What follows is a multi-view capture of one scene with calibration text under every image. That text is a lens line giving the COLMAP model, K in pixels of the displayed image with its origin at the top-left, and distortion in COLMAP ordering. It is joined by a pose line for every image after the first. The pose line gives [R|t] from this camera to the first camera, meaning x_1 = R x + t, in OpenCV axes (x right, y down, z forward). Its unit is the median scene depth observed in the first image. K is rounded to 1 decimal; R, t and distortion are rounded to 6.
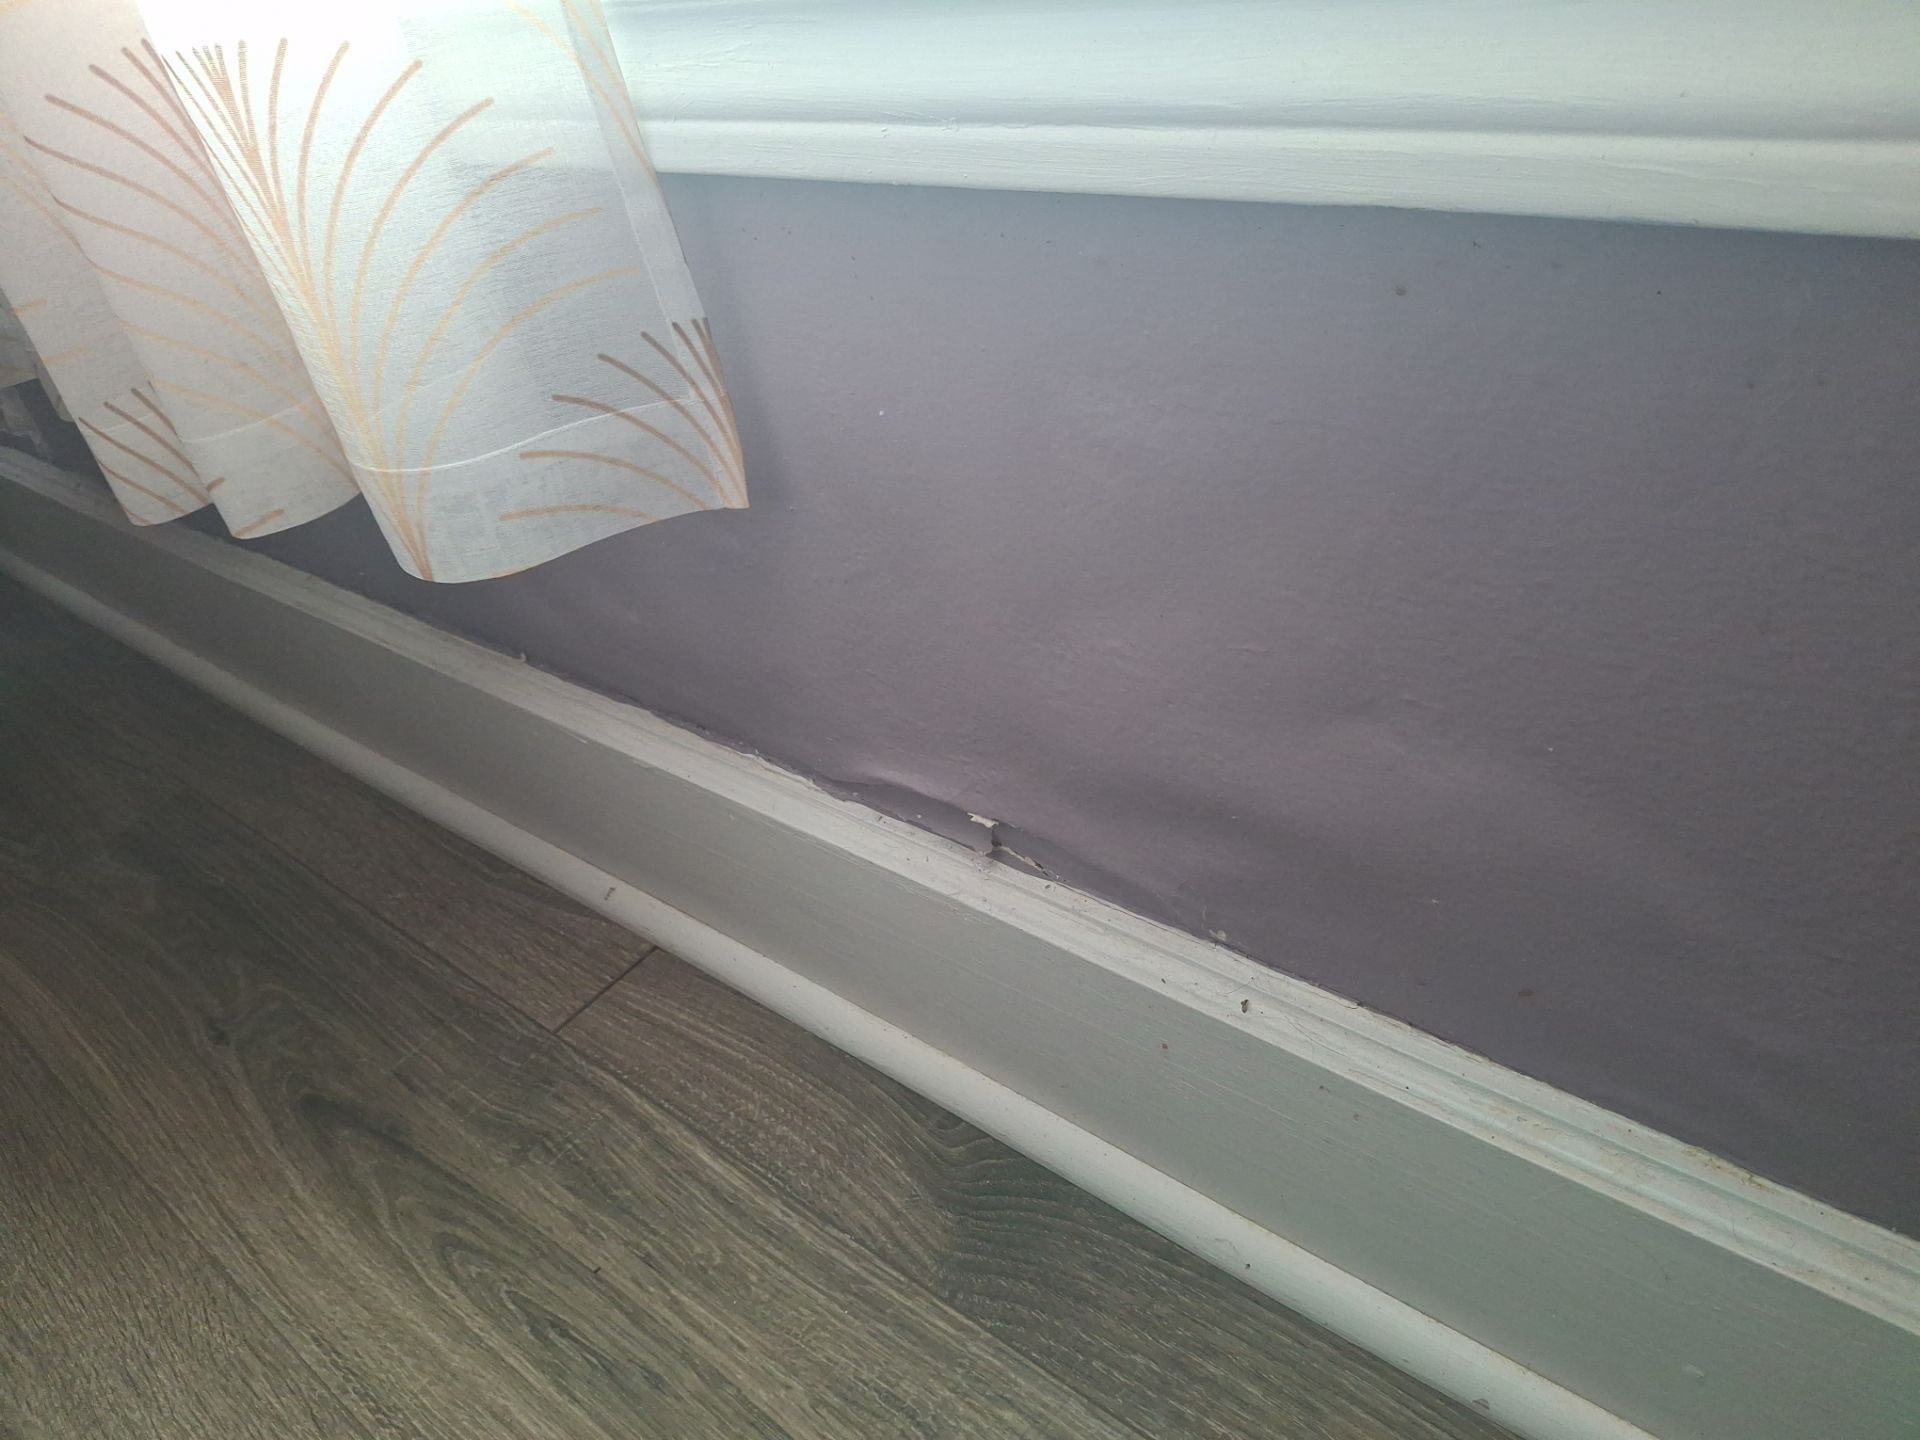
lens RADIAL K [[1468.6, 0, 961.8], [0, 1468.6, 721.4], [0, 0, 1]] dist [0.004145, -0.014158]
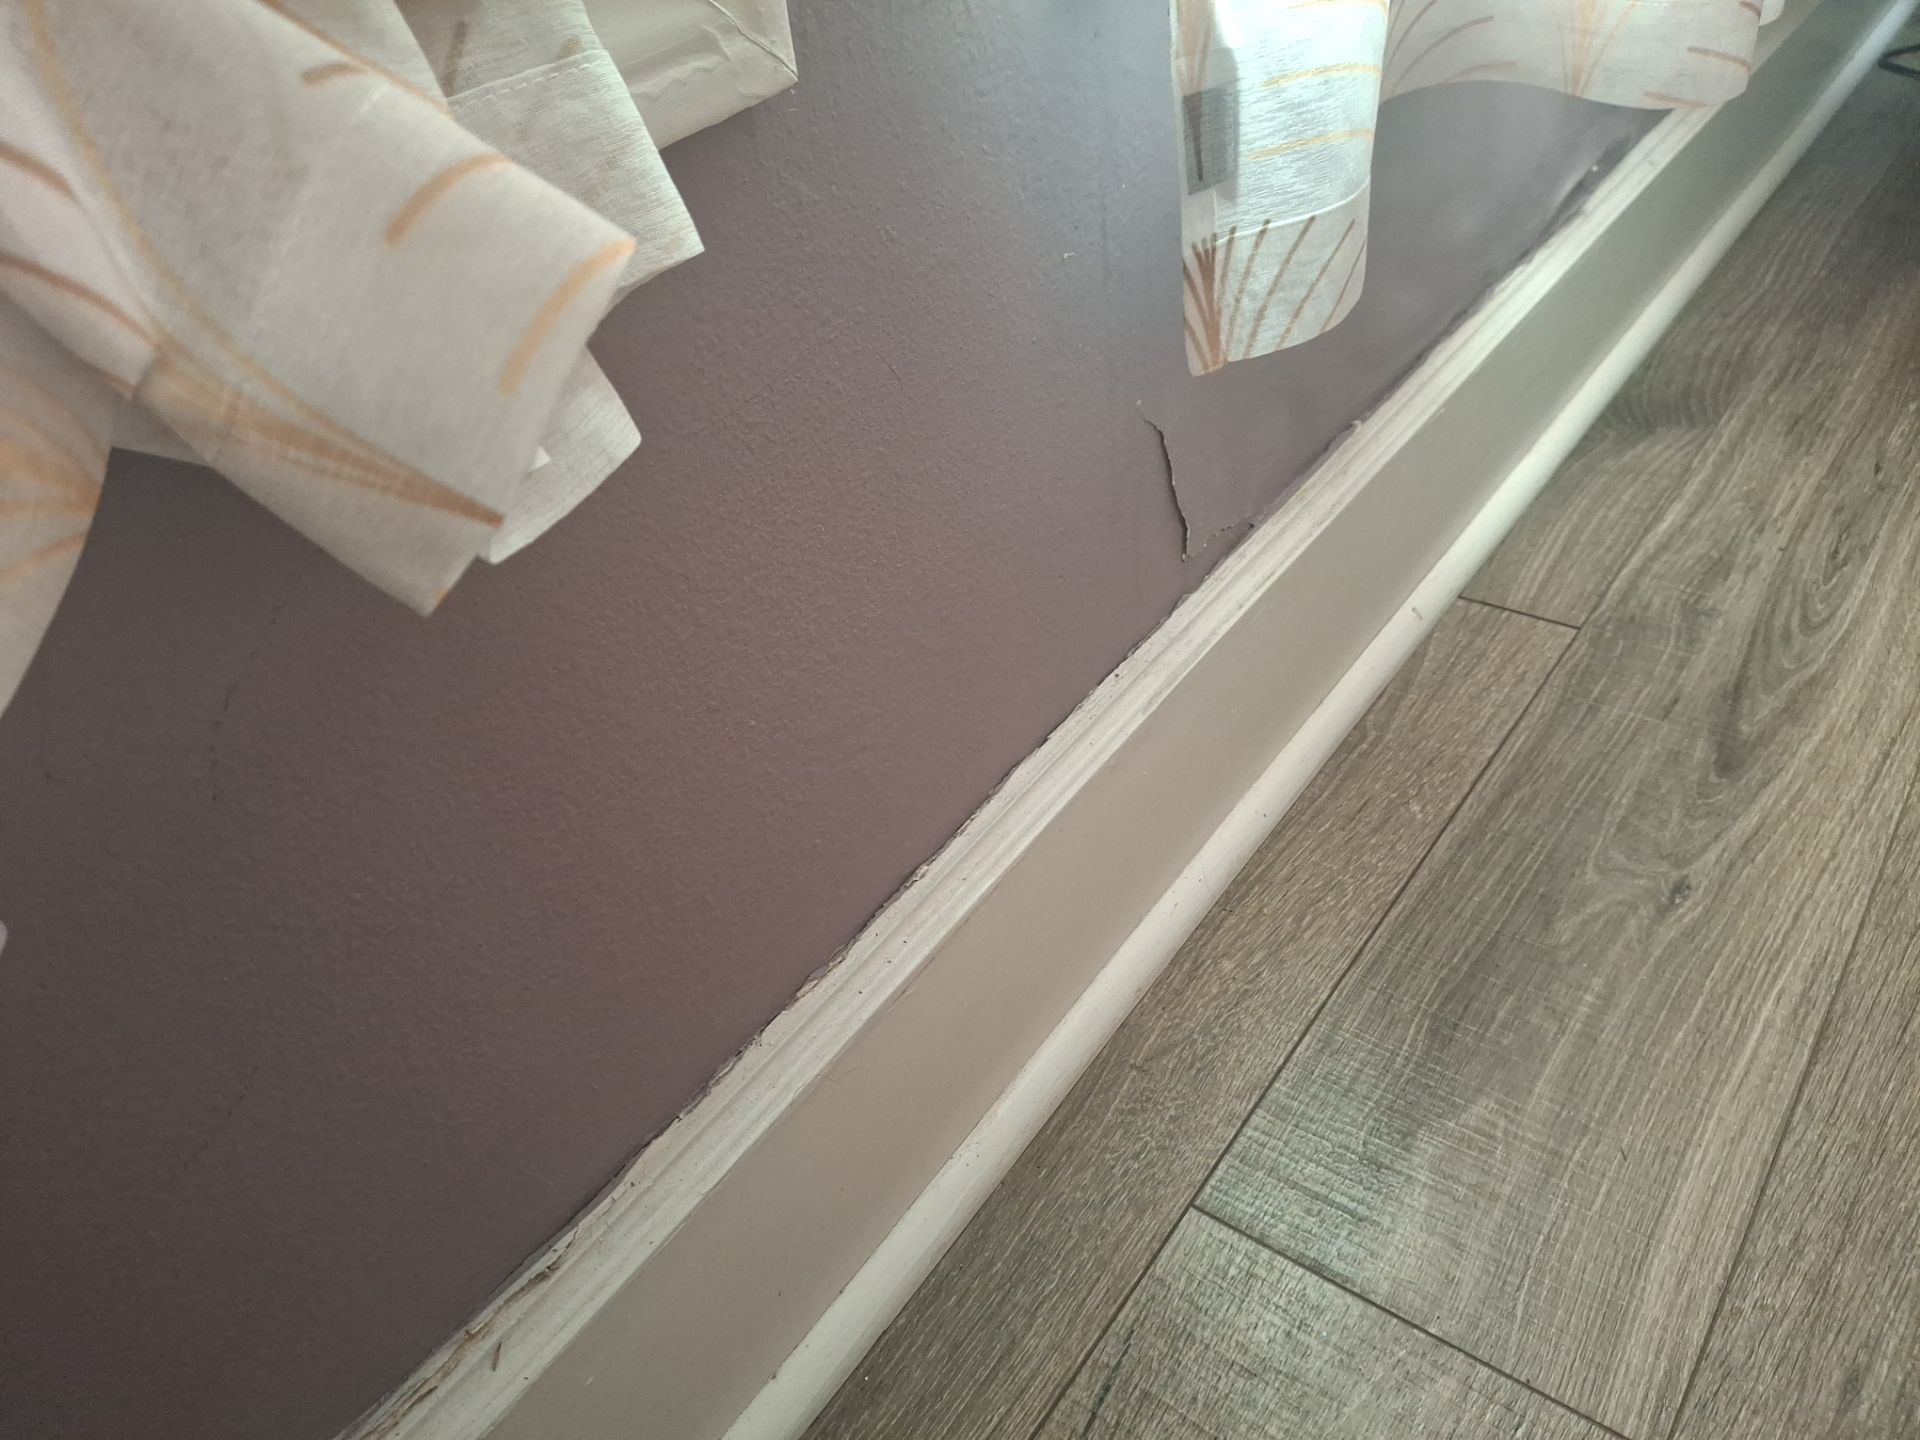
lens RADIAL K [[1468.6, 0, 960.2], [0, 1468.6, 718.6], [0, 0, 1]] dist [0.004145, -0.014158]
pose [[-0.047451, -0.434375, 0.899481, -1.387480], [0.677829, 0.647425, 0.348410, -0.482524], [-0.733687, 0.626227, 0.263711, 1.184882]]
